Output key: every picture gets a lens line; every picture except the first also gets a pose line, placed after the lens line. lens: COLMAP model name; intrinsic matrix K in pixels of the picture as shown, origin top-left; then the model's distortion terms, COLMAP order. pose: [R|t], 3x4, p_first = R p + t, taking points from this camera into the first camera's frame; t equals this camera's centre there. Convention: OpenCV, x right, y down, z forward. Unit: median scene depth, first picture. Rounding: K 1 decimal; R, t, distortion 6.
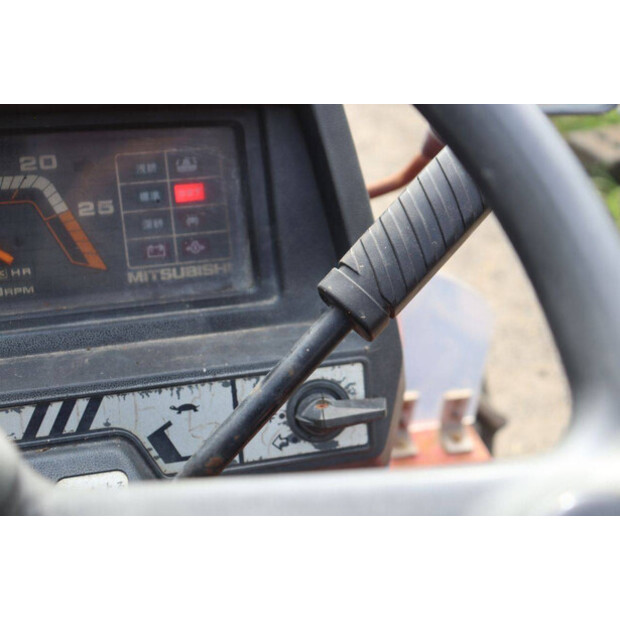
lens RADIAL K [[730.5, 0, 310.0], [0, 730.5, 310.0], [0, 0, 1]] dist [-0.041040, 0.019098]
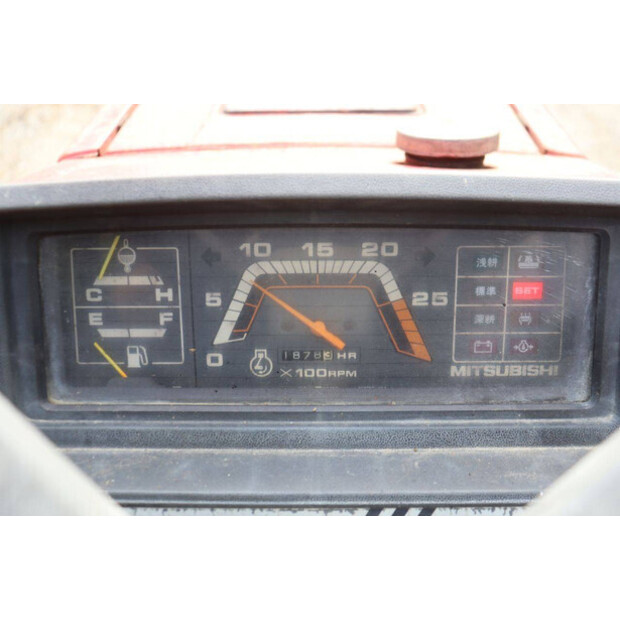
lens RADIAL K [[730.5, 0, 310.0], [0, 730.5, 310.0], [0, 0, 1]] dist [-0.041040, 0.019098]
pose [[0.976752, 0.113944, -0.181585, -0.275434], [-0.105047, 0.992780, 0.057913, -0.166756], [0.186873, -0.037492, 0.981668, 0.020612]]
